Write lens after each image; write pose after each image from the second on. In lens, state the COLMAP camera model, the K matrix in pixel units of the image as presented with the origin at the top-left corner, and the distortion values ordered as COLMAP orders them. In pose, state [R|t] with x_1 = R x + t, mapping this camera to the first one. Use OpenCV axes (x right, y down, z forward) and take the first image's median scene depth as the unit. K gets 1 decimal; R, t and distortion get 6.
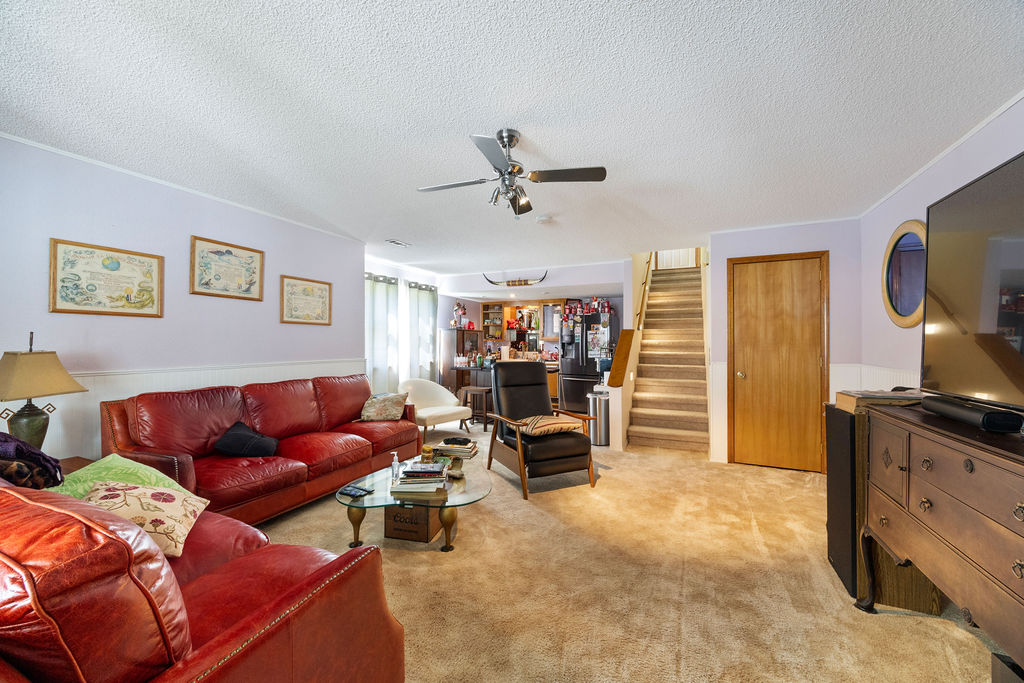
lens RADIAL K [[387.3, 0, 513.4], [0, 387.3, 341.0], [0, 0, 1]] dist [-0.000811, 0.000892]
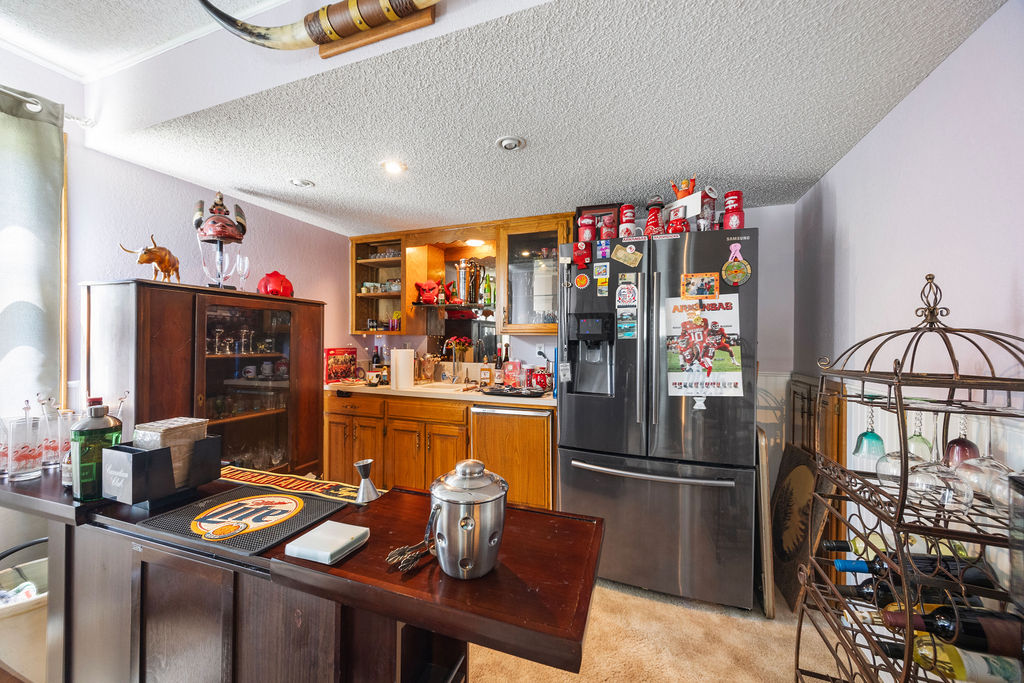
lens RADIAL K [[387.3, 0, 510.7], [0, 387.3, 342.3], [0, 0, 1]] dist [-0.000811, 0.000892]
pose [[0.997736, 0.005682, 0.067014, 0.055215], [-0.006055, 0.999967, 0.005370, 0.004290], [-0.066982, -0.005764, 0.997738, 0.631515]]
